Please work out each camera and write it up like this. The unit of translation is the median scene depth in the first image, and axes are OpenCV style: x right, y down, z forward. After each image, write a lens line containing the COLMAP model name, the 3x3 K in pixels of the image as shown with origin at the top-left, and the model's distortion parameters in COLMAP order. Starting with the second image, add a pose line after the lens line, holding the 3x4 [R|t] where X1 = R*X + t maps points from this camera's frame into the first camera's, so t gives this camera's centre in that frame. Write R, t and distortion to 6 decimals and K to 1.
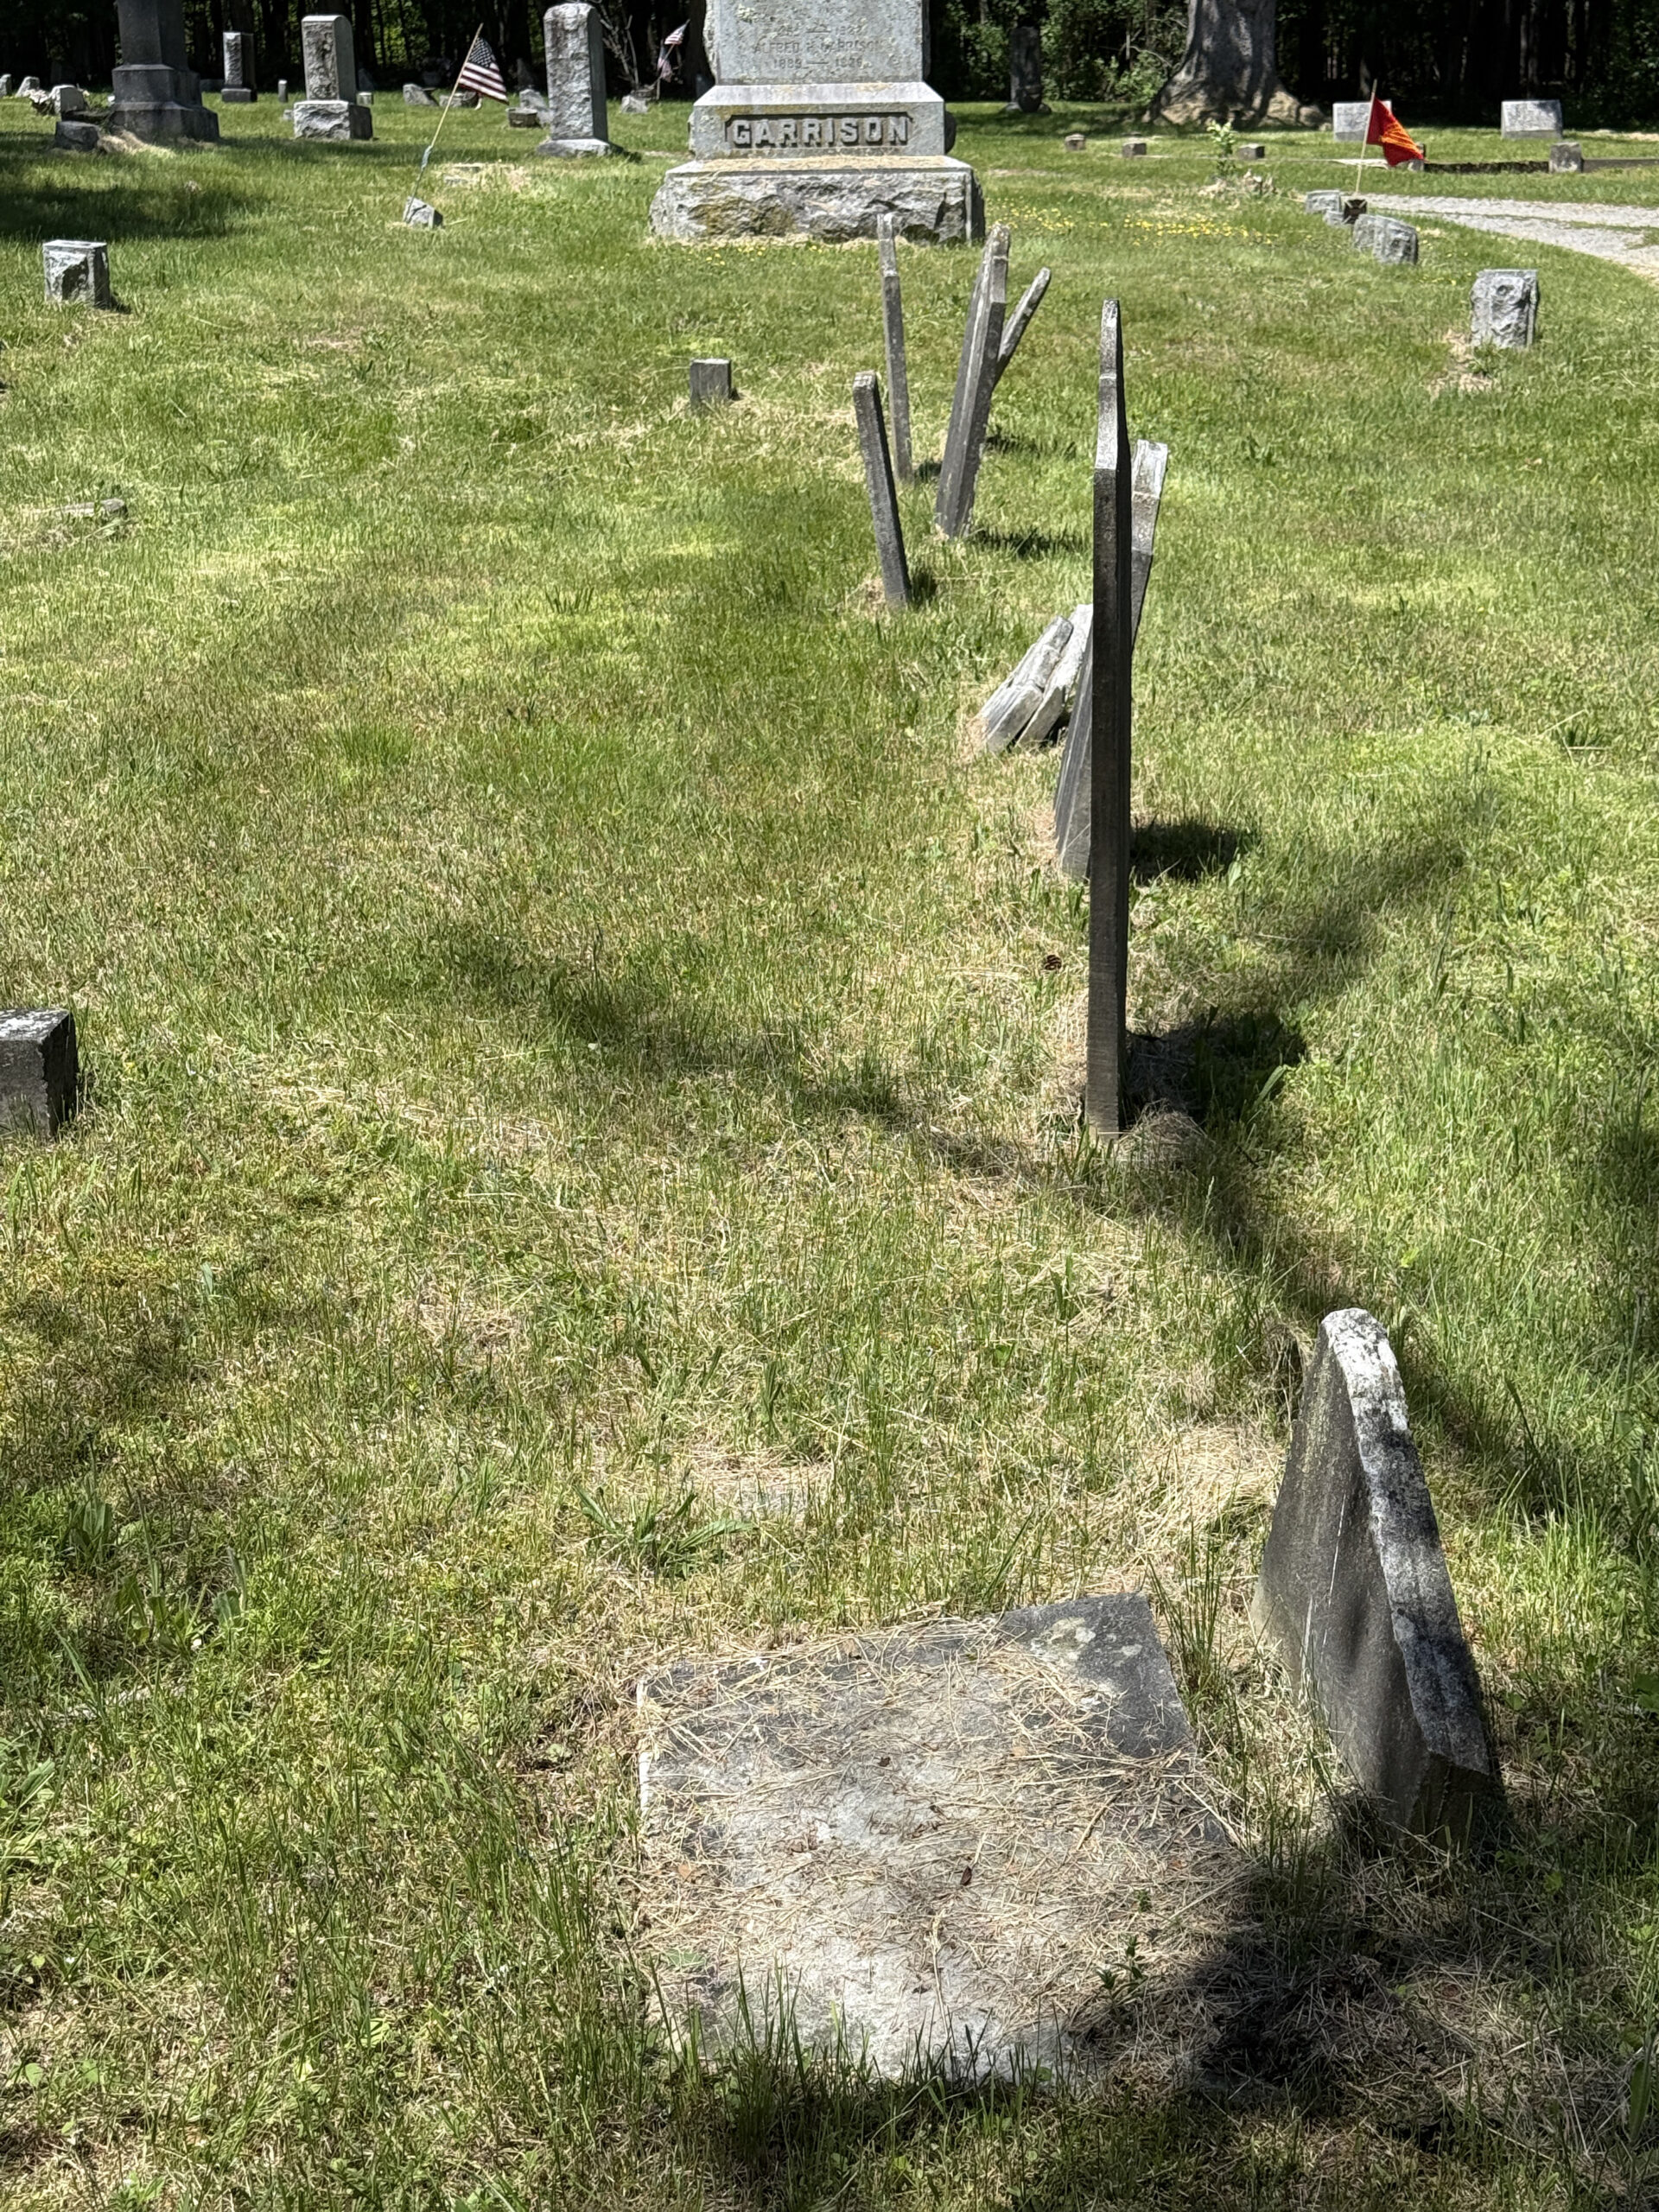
lens RADIAL K [[3061.5, 0, 826.1], [0, 3061.5, 1062.8], [0, 0, 1]] dist [0.165753, -0.309627]
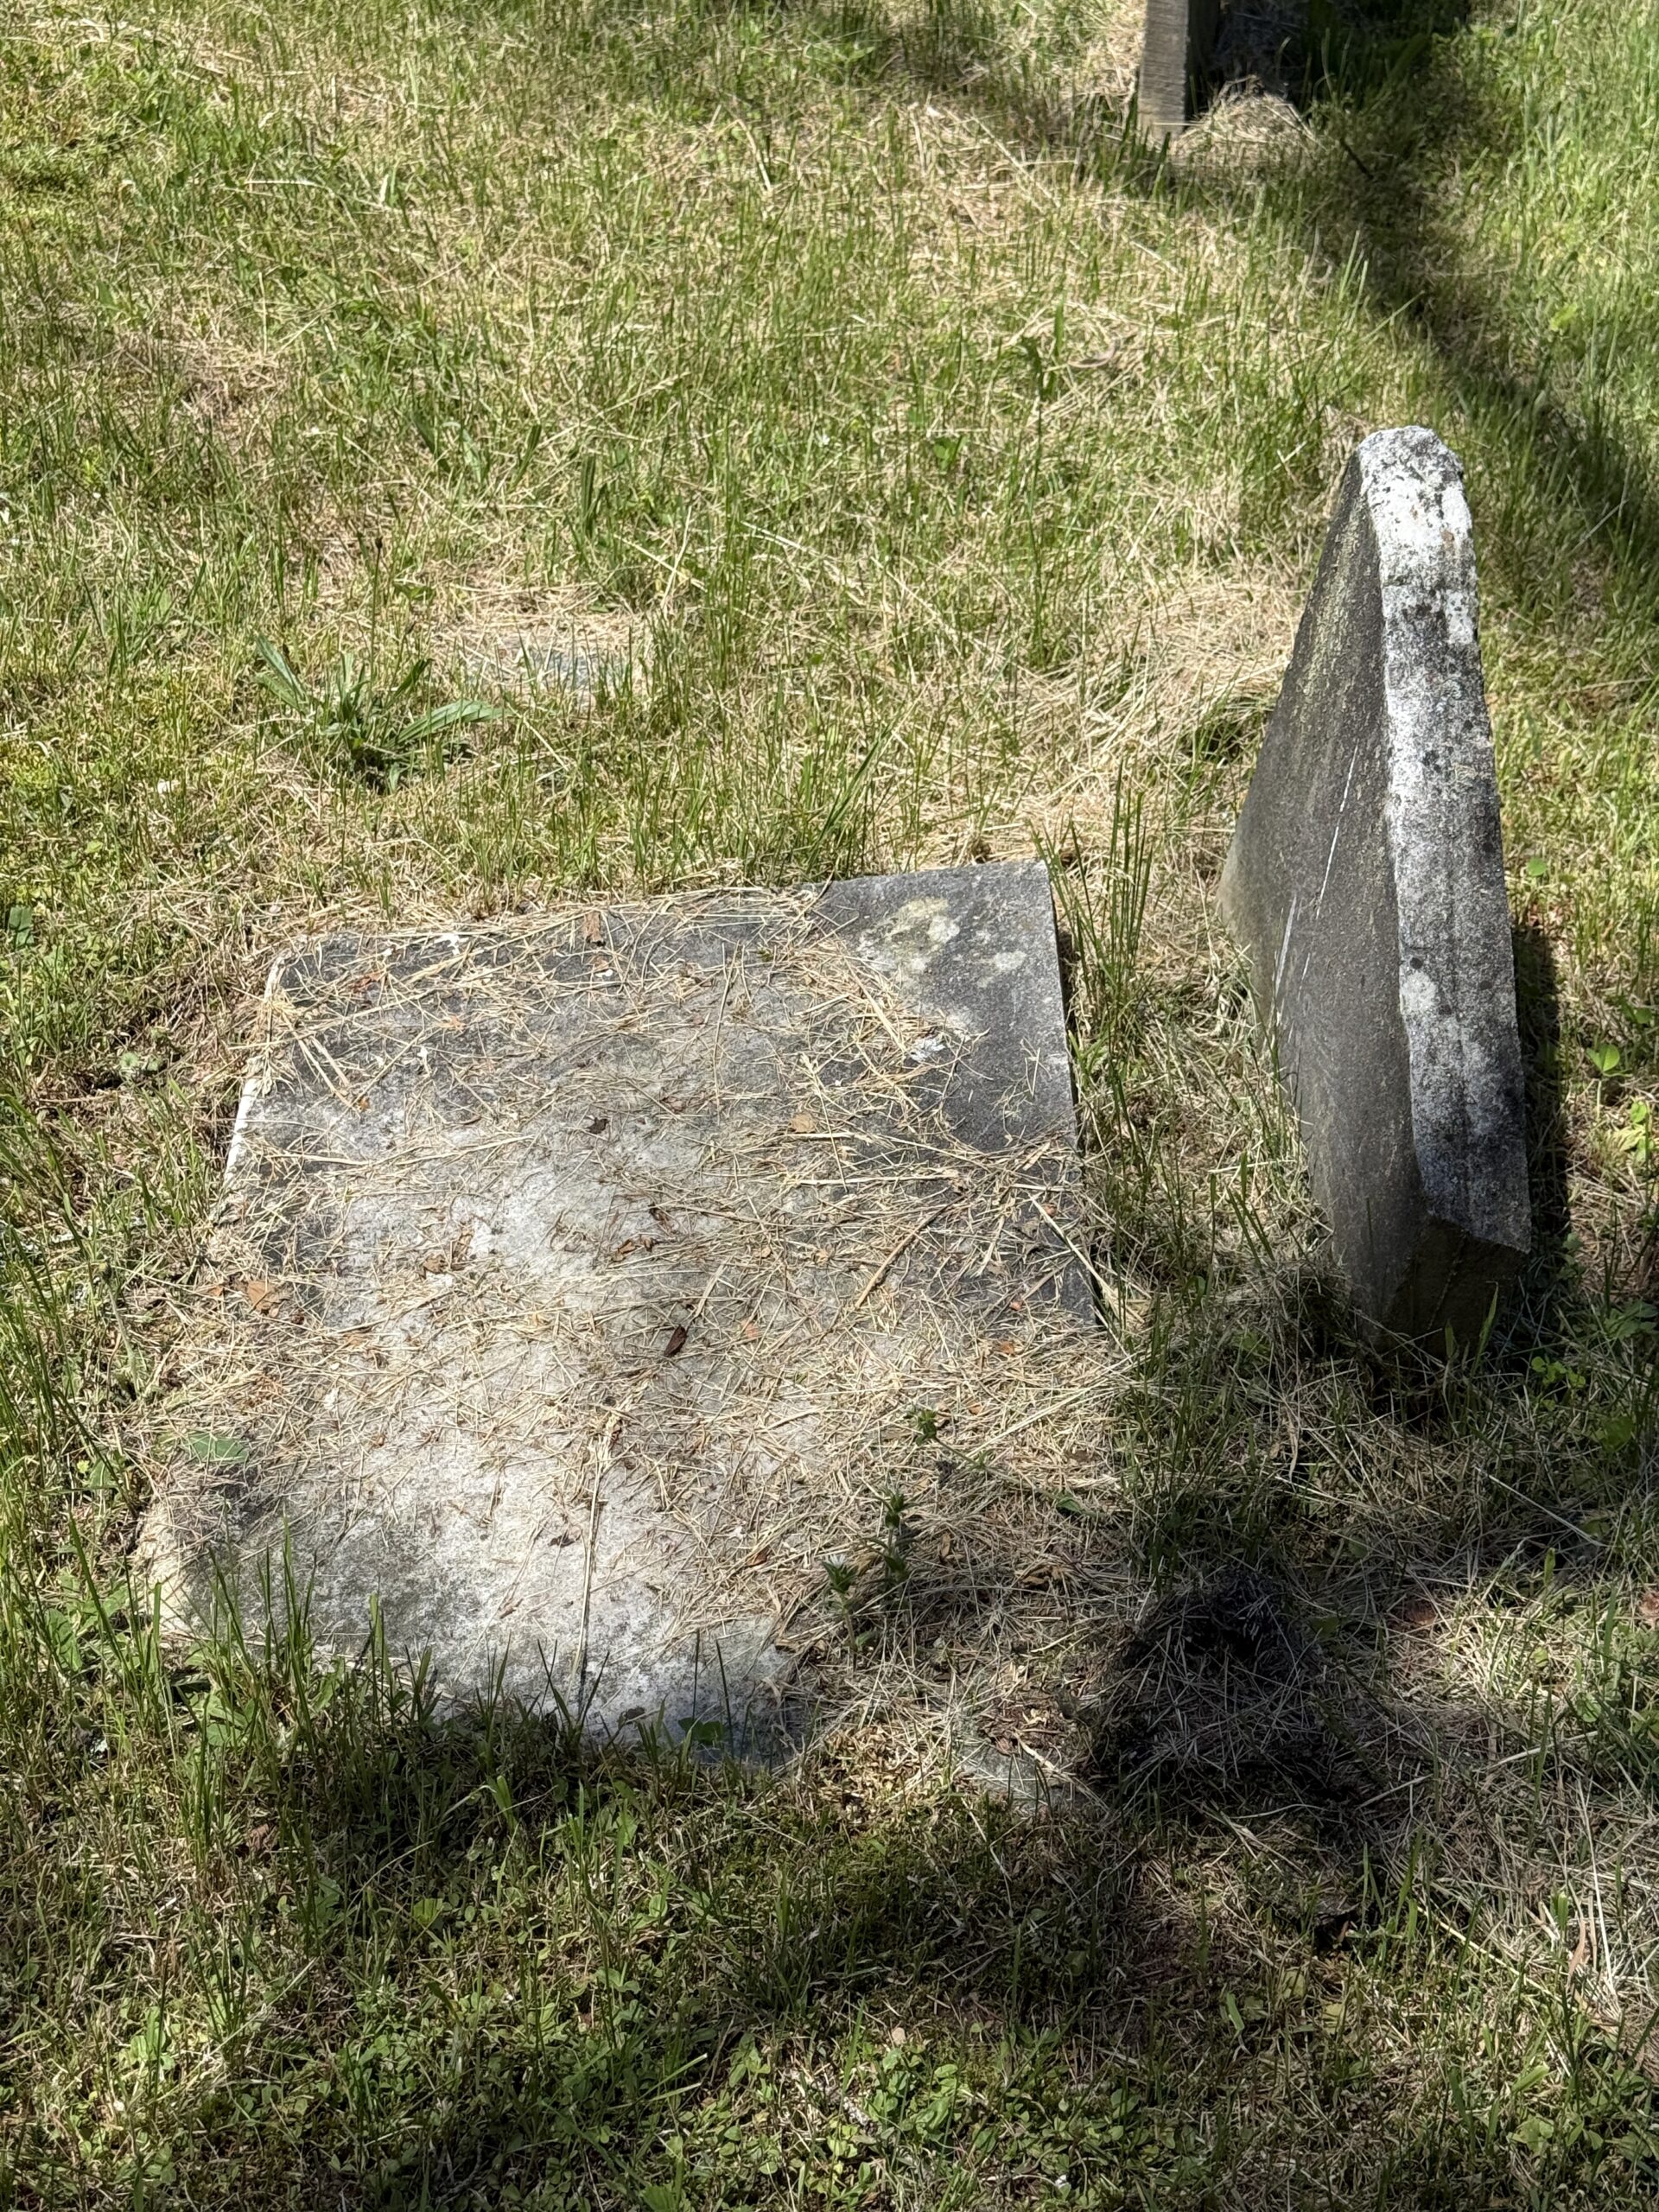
lens RADIAL K [[3061.5, 0, 826.1], [0, 3061.5, 1062.8], [0, 0, 1]] dist [0.165753, -0.309627]
pose [[0.997807, 0.046675, -0.046938, 0.092579], [-0.029863, 0.950236, 0.310096, 0.014515], [0.059076, -0.308014, 0.949546, 0.388797]]
